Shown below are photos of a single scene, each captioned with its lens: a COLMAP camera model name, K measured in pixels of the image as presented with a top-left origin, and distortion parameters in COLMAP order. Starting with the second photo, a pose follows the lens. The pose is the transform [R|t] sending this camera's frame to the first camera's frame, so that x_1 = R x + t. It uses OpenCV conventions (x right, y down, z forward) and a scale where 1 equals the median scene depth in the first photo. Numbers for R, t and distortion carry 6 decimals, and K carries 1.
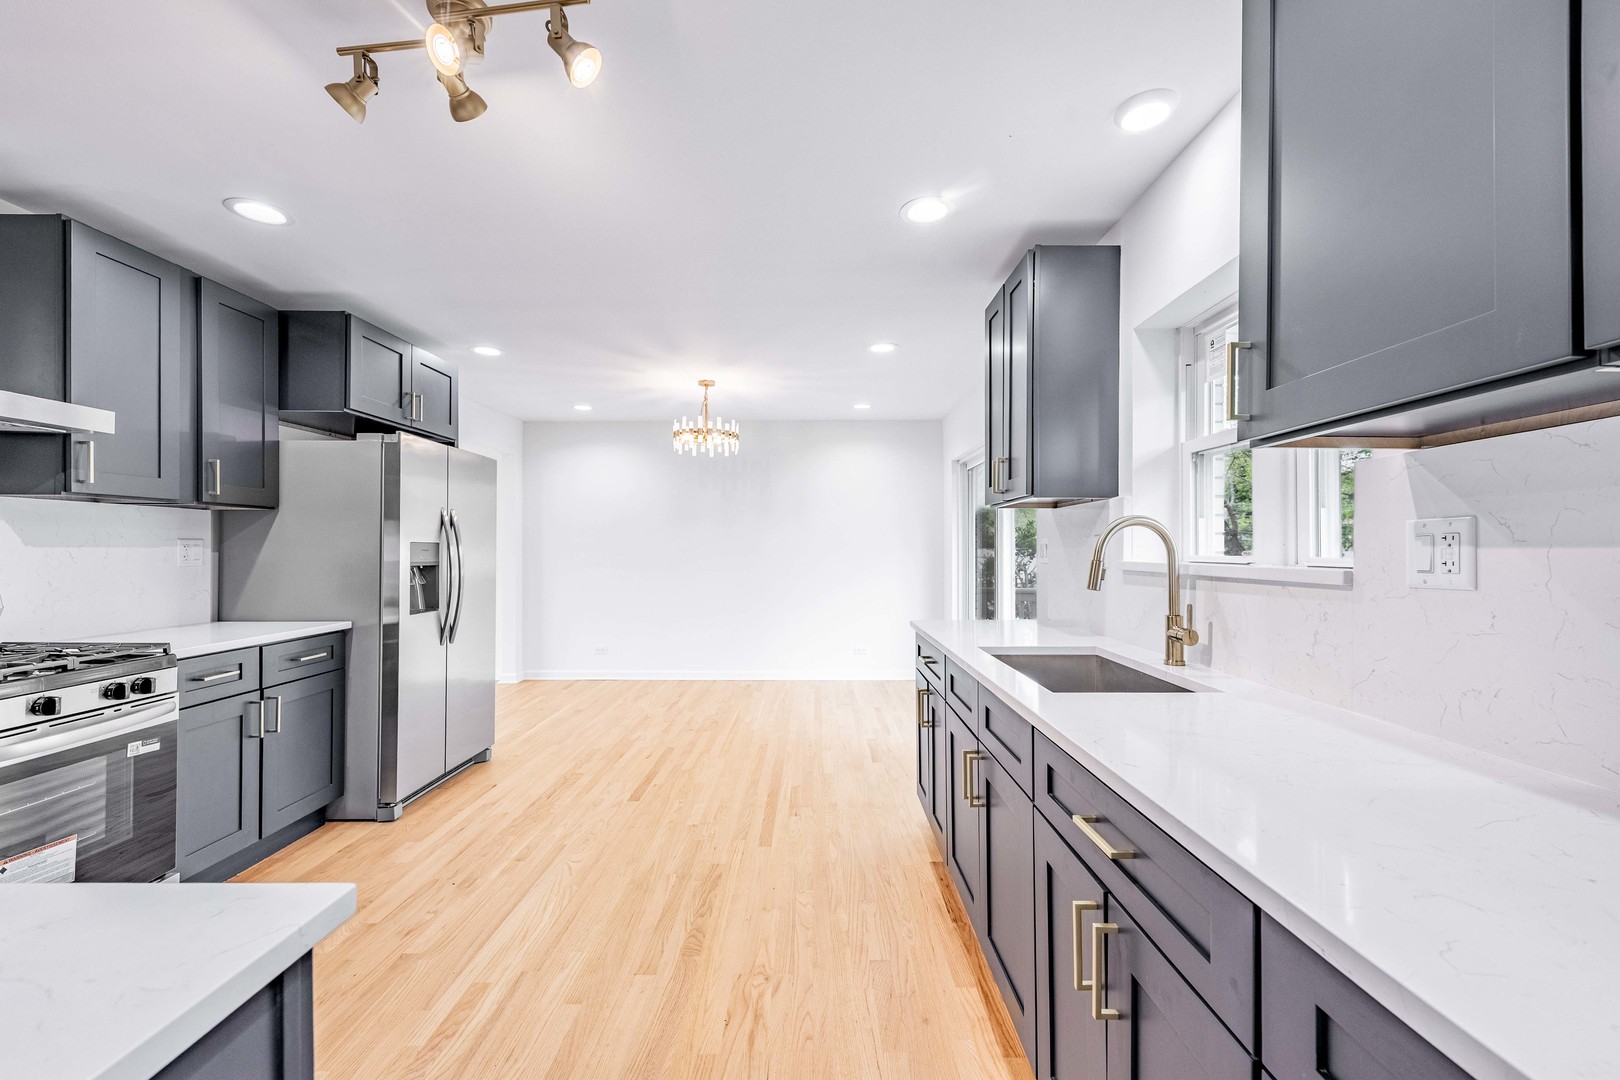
lens RADIAL K [[663.7, 0, 810.0], [0, 663.7, 540.0], [0, 0, 1]] dist [0.000399, -0.000146]
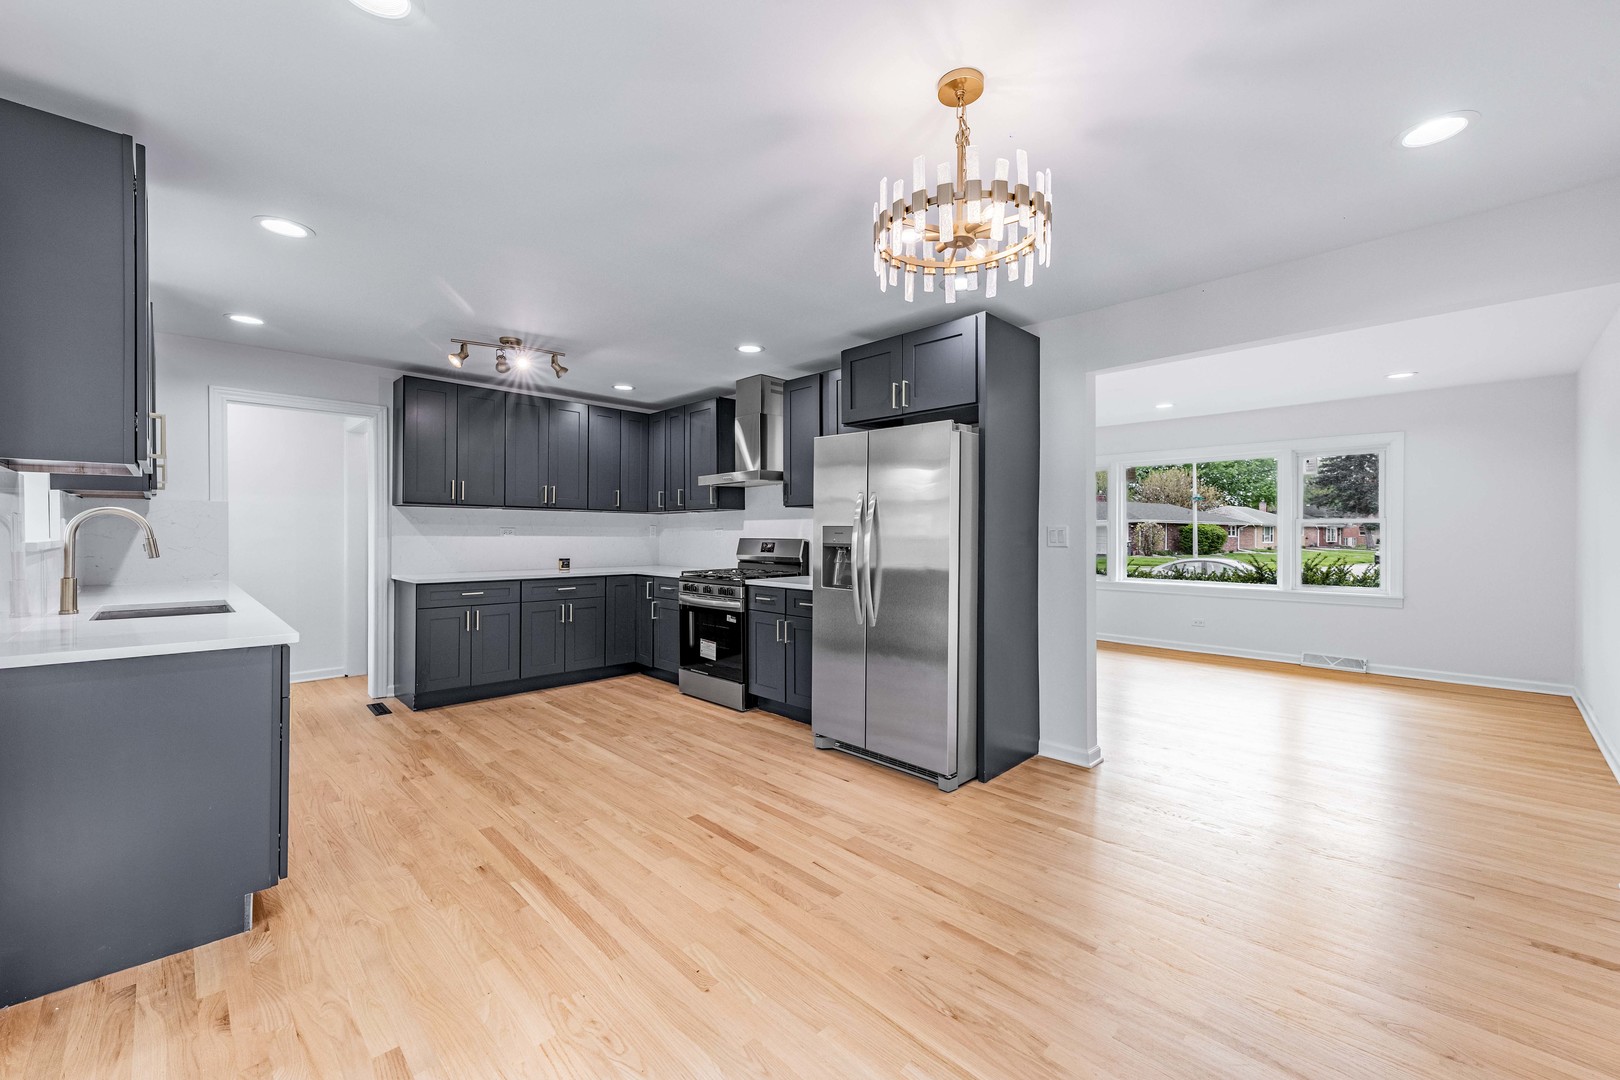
lens RADIAL K [[647.2, 0, 806.1], [0, 647.2, 536.9], [0, 0, 1]] dist [0.005815, -0.000652]
pose [[-0.711282, 0.003284, -0.702899, 0.274576], [0.006408, 0.999978, -0.001812, 0.027135], [0.702877, -0.005794, -0.711288, 2.039325]]
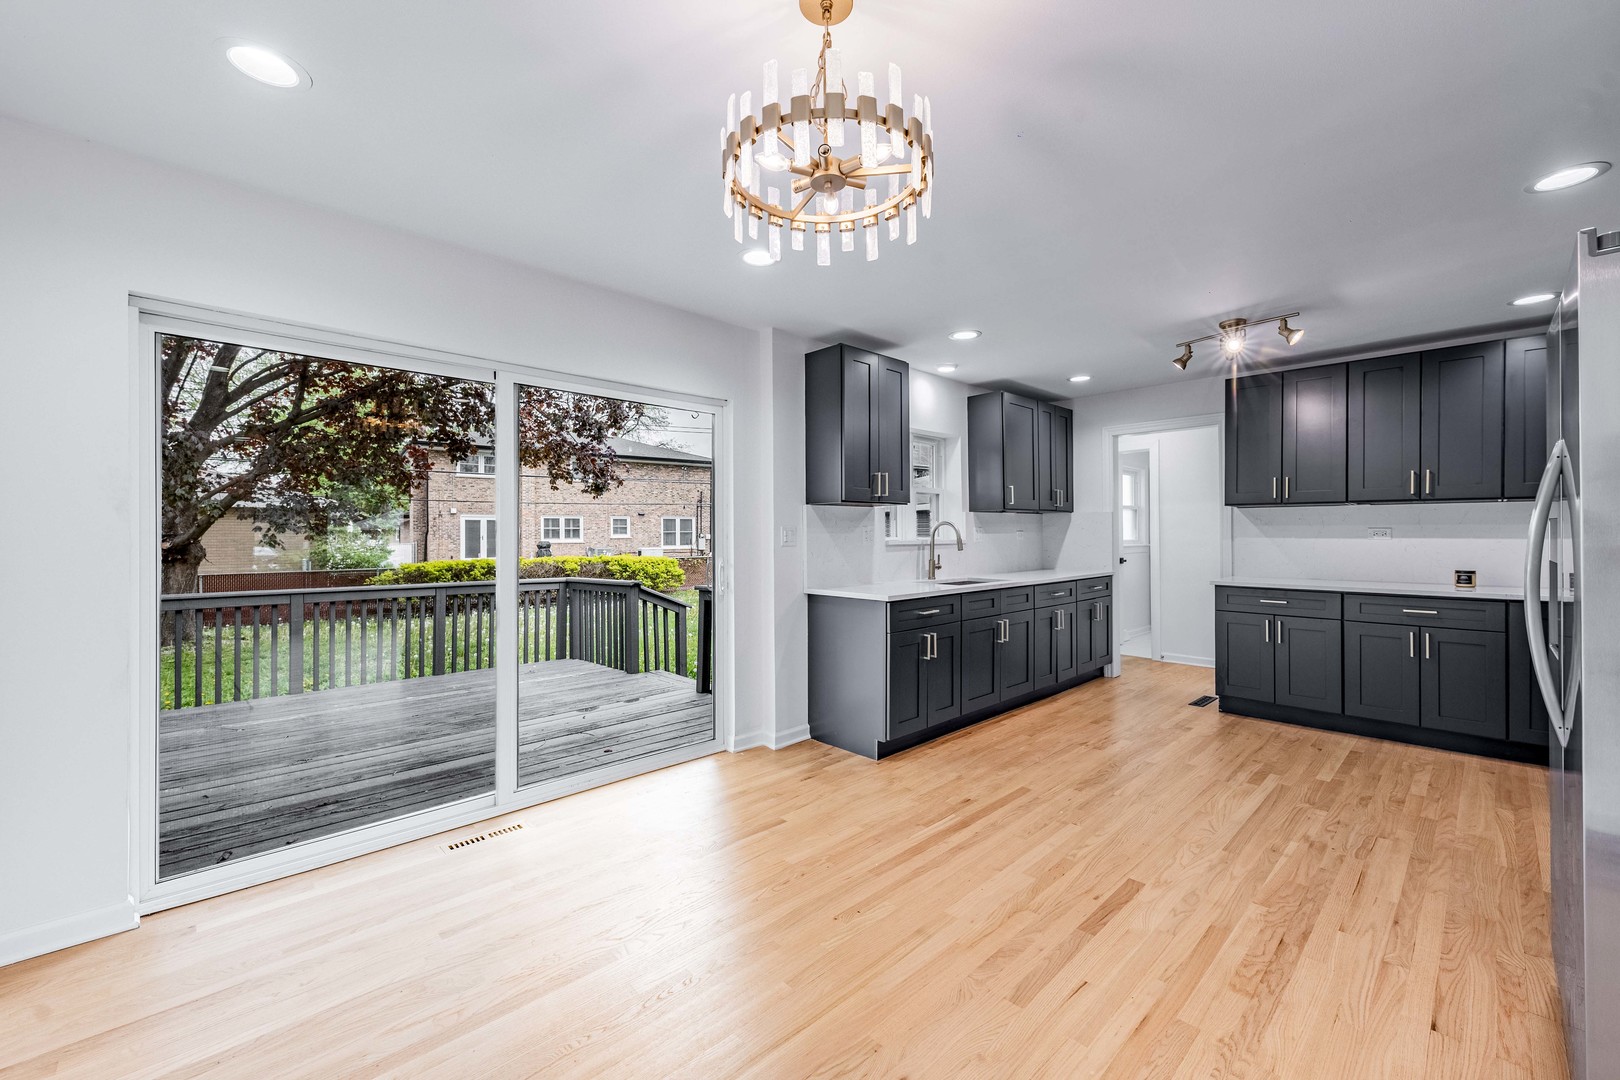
lens RADIAL K [[646.7, 0, 819.6], [0, 646.7, 531.9], [0, 0, 1]] dist [0.001906, -0.000023]
pose [[-0.703664, 0.006346, 0.710504, -0.623415], [-0.005238, 0.999887, -0.014119, 0.028728], [-0.710513, -0.013657, -0.703551, 2.067216]]
